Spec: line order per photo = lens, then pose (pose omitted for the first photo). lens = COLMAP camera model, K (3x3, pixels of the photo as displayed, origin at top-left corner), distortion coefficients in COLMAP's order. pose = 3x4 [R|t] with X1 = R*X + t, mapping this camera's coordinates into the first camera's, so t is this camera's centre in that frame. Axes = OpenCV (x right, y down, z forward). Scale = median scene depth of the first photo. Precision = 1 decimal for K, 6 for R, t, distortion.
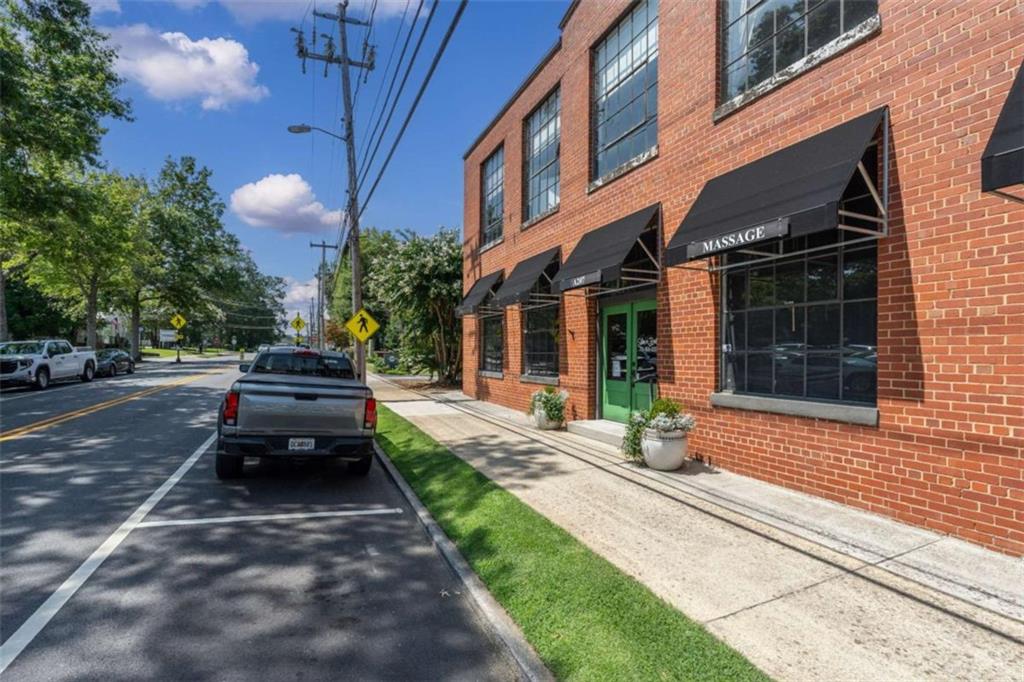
lens RADIAL K [[448.0, 0, 519.7], [0, 448.0, 335.3], [0, 0, 1]] dist [-0.000283, -0.000012]
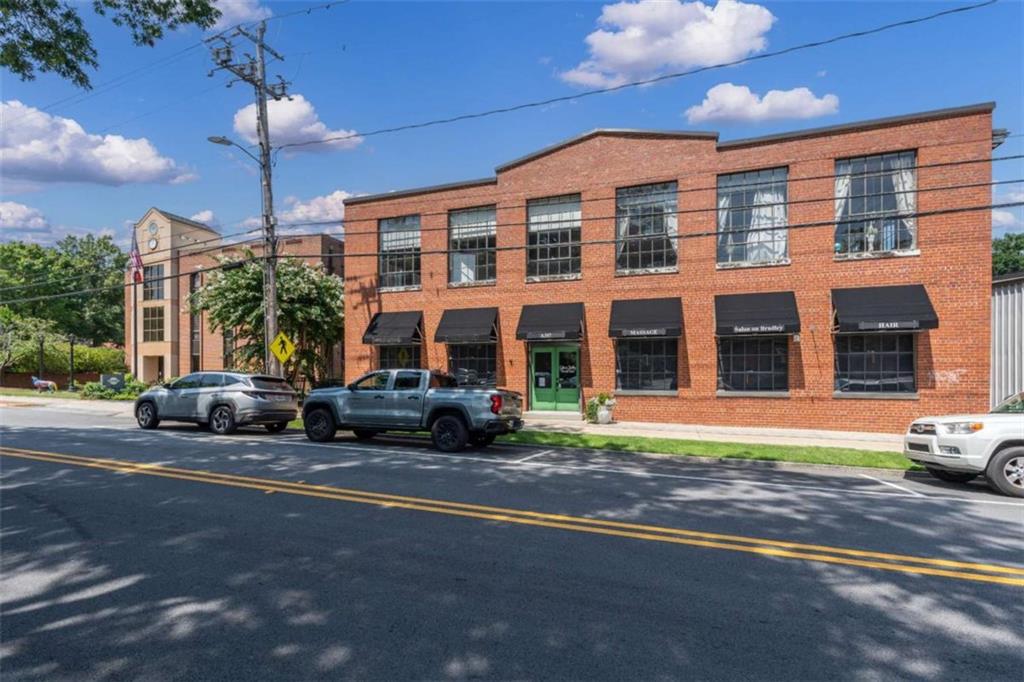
lens RADIAL K [[449.9, 0, 506.9], [0, 449.9, 346.6], [0, 0, 1]] dist [-0.002130, -0.000101]
pose [[0.693410, 0.039561, 0.719457, -1.864214], [-0.027333, 0.999217, -0.028601, -0.020406], [-0.720025, 0.000167, 0.693948, -0.274934]]
